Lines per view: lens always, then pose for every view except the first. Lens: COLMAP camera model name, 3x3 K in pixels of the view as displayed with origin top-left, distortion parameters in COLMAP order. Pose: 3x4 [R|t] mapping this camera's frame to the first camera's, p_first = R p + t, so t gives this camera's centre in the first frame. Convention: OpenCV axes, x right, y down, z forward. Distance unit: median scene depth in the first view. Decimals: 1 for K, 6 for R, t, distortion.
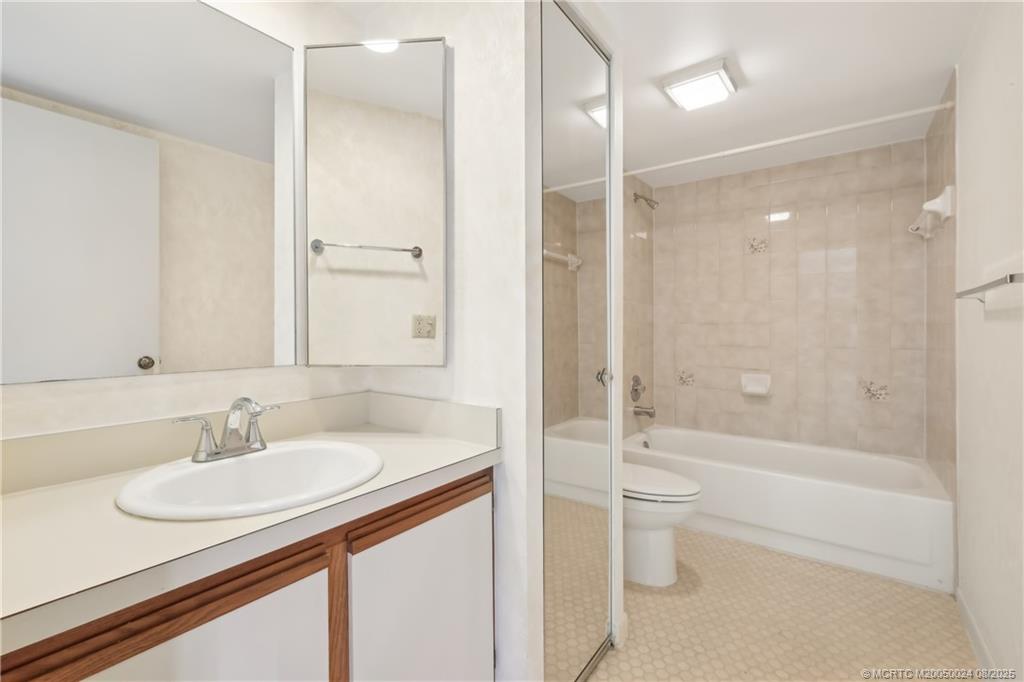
lens RADIAL K [[451.2, 0, 509.1], [0, 451.2, 336.1], [0, 0, 1]] dist [0.000955, -0.000041]
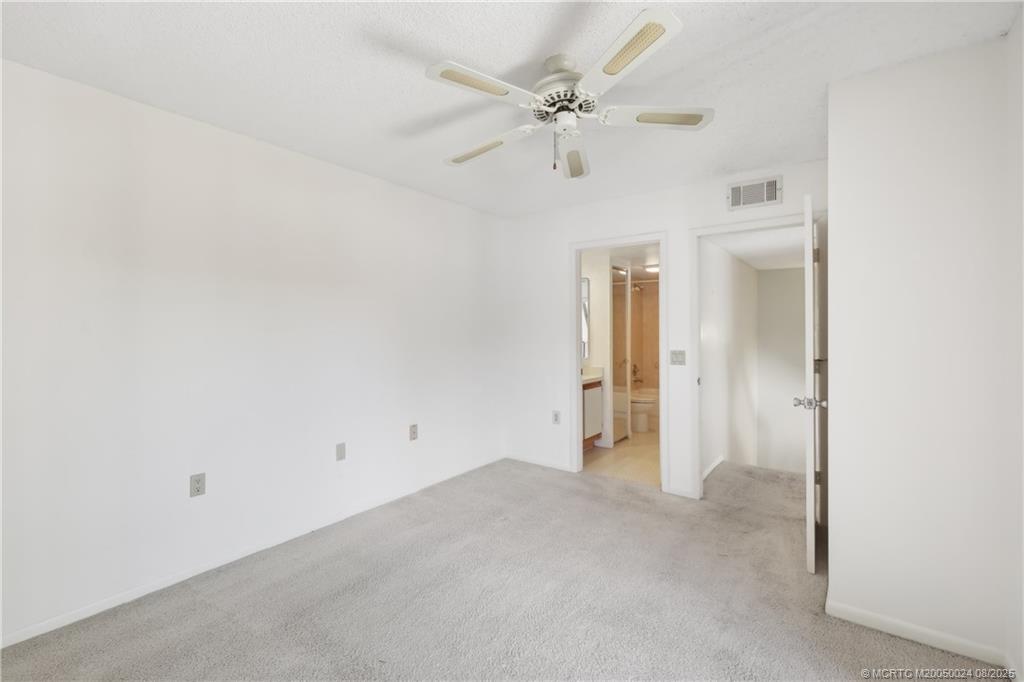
lens RADIAL K [[451.2, 0, 509.1], [0, 451.2, 336.1], [0, 0, 1]] dist [0.000955, -0.000041]
pose [[0.999984, -0.003408, -0.004456, -0.536308], [0.003322, 0.999811, -0.019170, -0.035450], [0.004521, 0.019155, 0.999806, -1.995015]]
